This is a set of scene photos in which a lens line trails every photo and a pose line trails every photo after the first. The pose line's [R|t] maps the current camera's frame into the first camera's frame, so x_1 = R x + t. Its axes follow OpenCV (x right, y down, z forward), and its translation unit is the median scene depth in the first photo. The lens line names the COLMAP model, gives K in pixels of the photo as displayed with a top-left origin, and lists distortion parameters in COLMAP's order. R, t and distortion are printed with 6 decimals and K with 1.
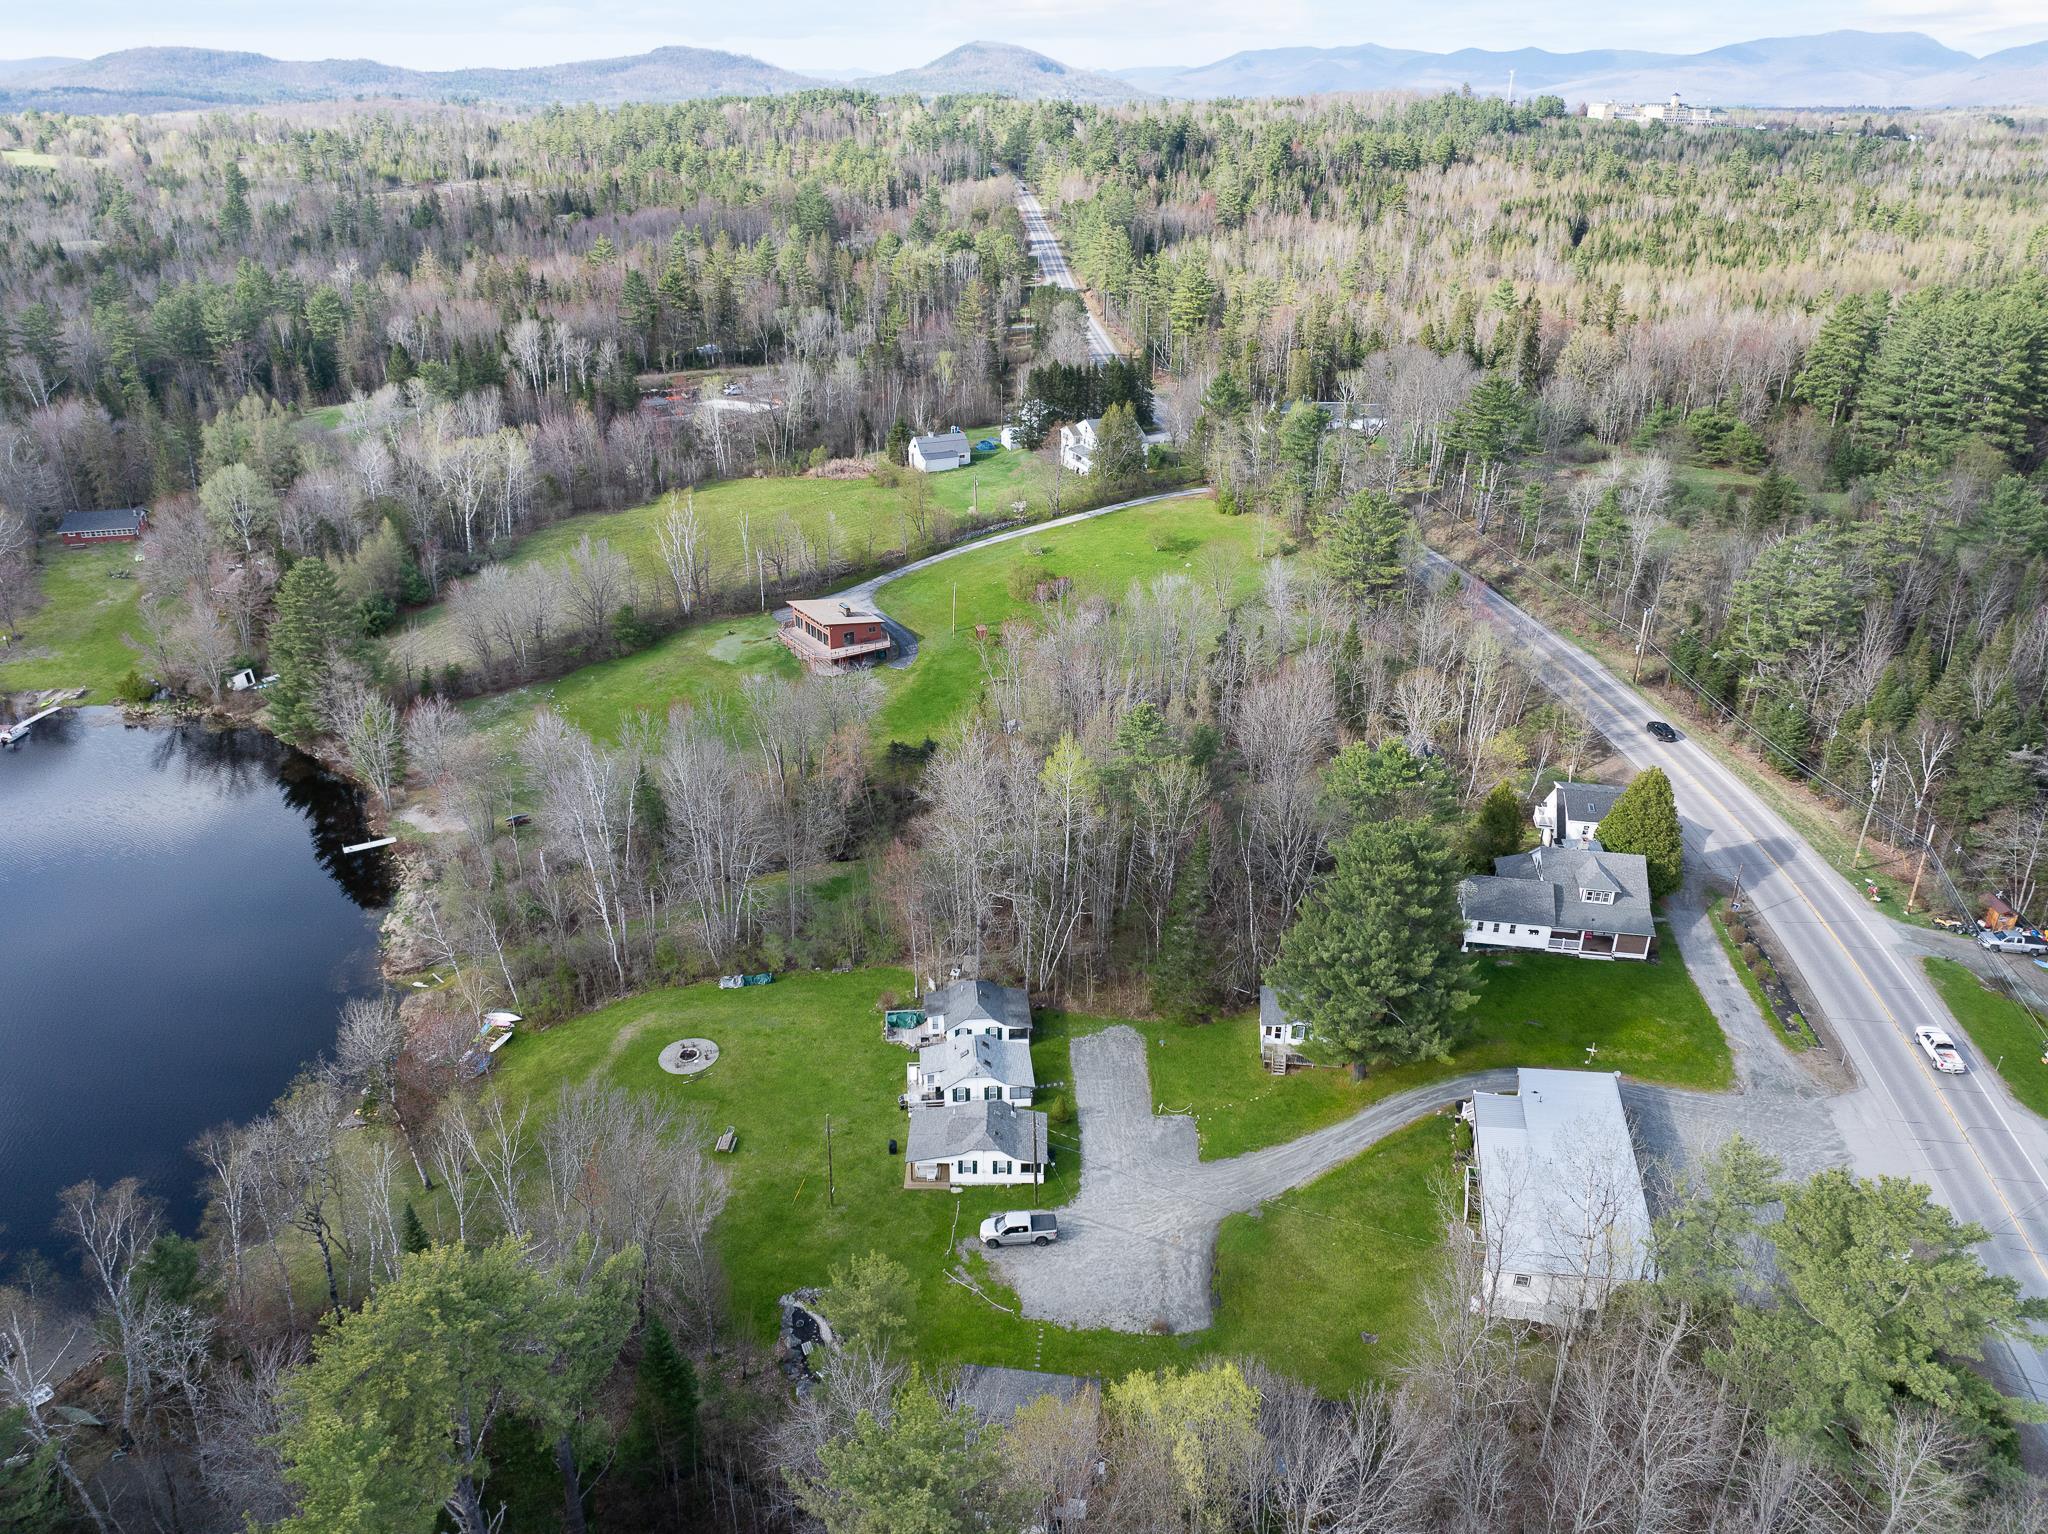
lens RADIAL K [[1431.6, 0, 1024.0], [0, 1431.6, 767.0], [0, 0, 1]] dist [-0.036573, -0.006781]
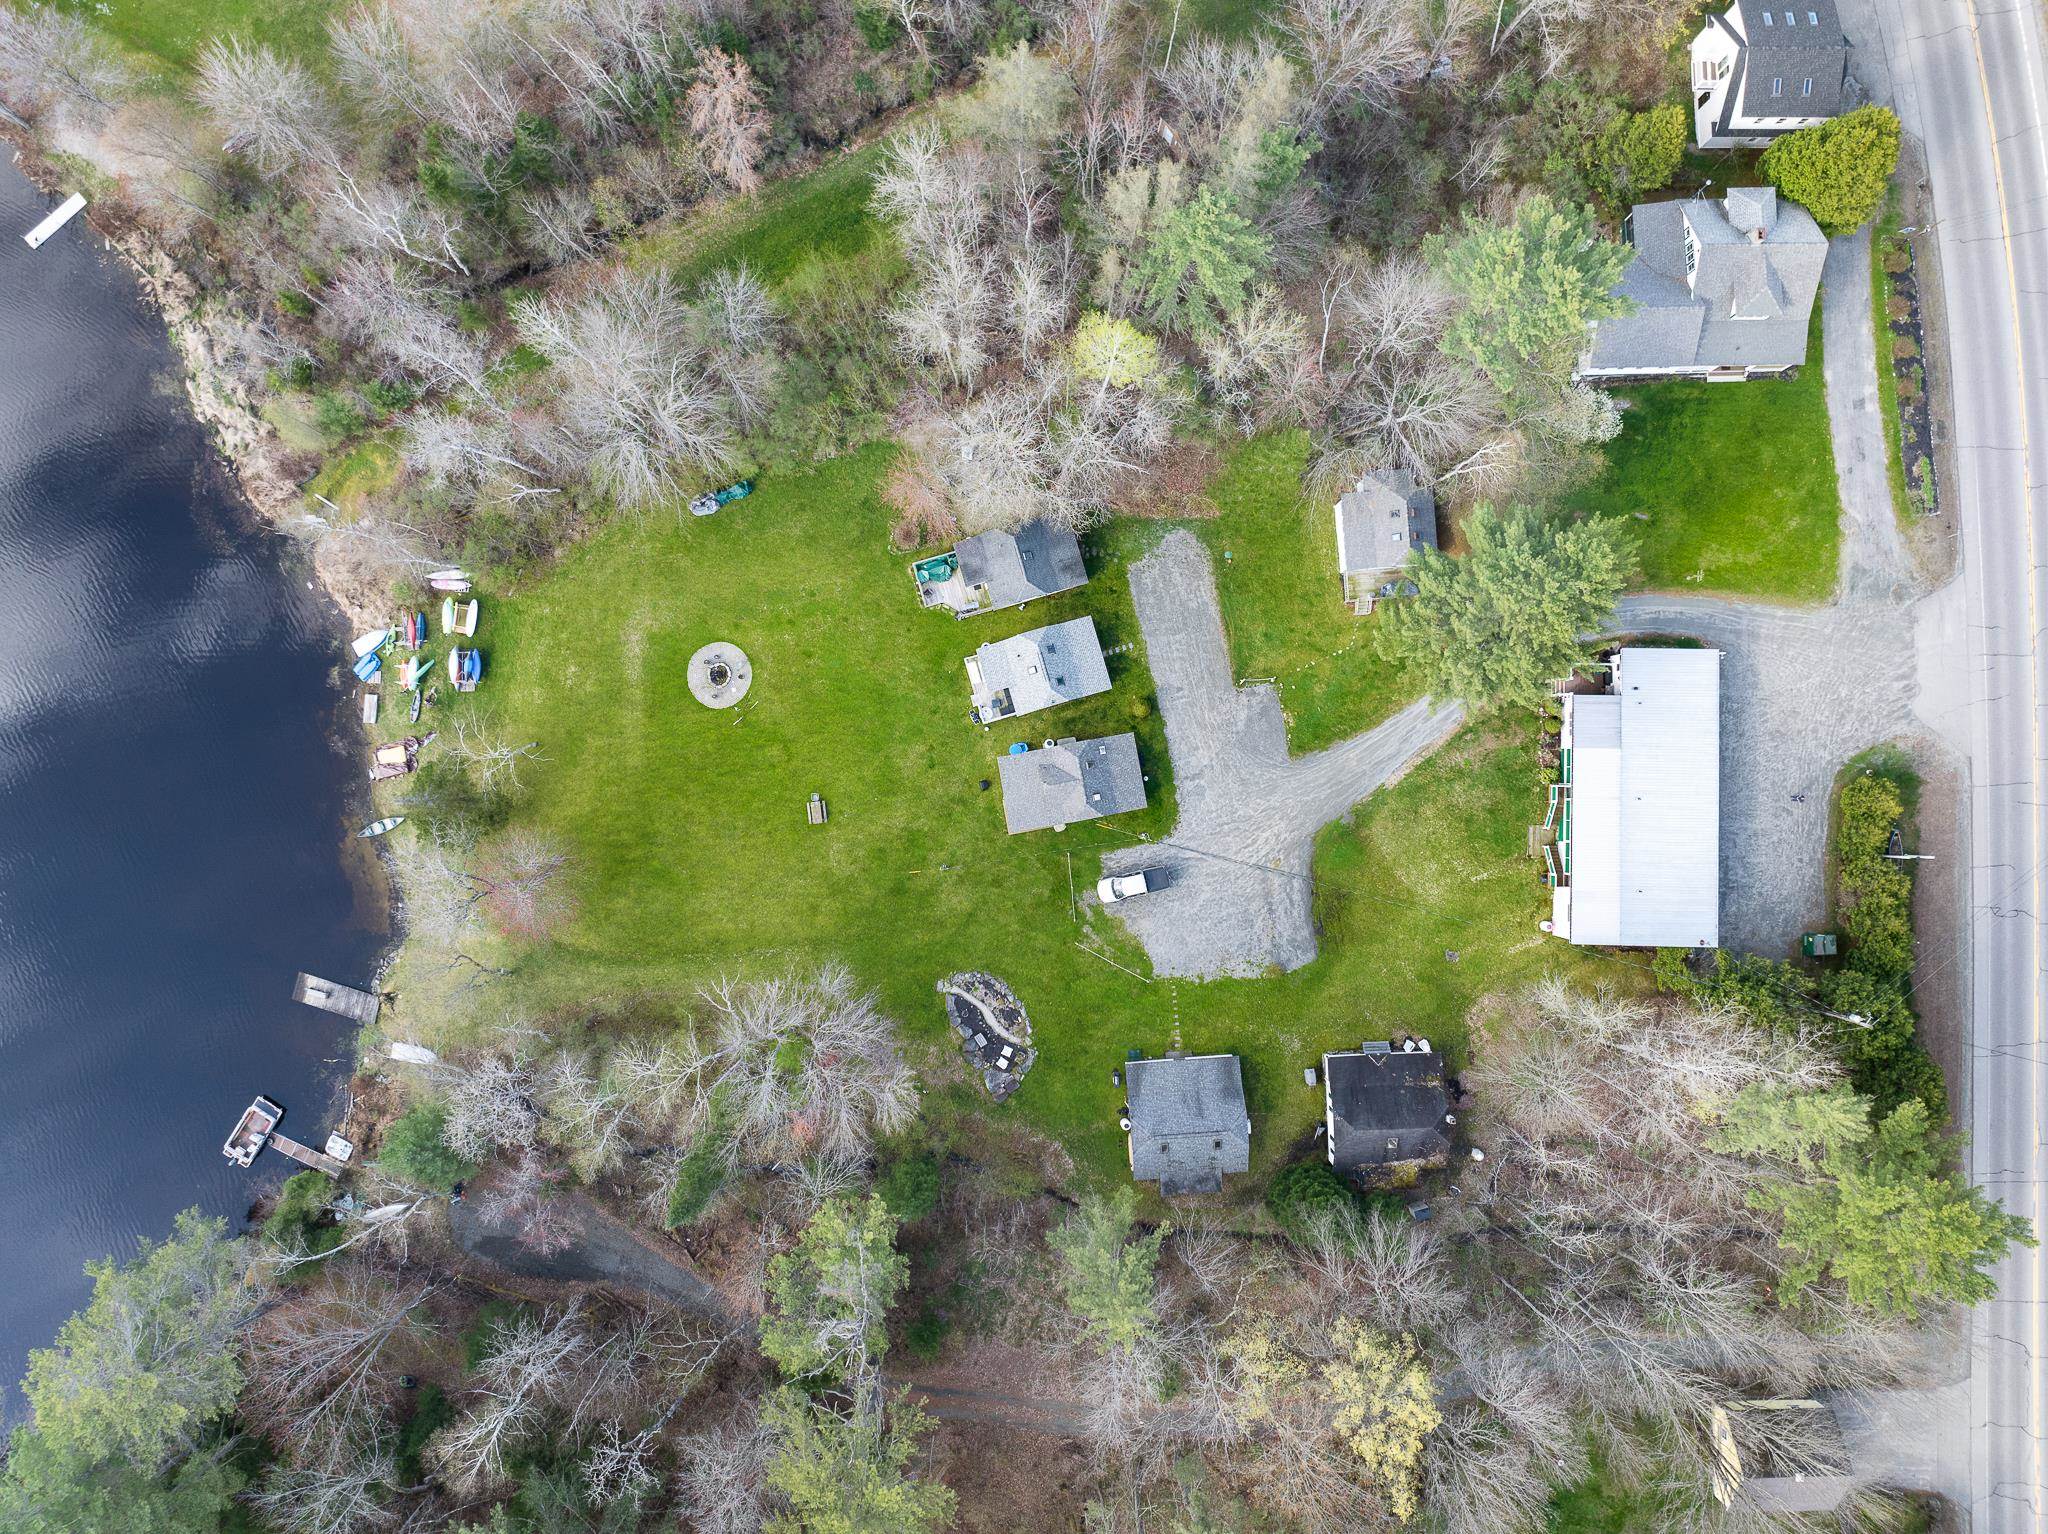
lens RADIAL K [[1431.6, 0, 1024.0], [0, 1431.6, 767.0], [0, 0, 1]] dist [-0.036573, -0.006781]
pose [[0.980971, -0.194045, 0.006526, -0.073676], [0.082054, 0.444810, 0.891858, -0.673592], [-0.175963, -0.874352, 0.452268, 0.596016]]
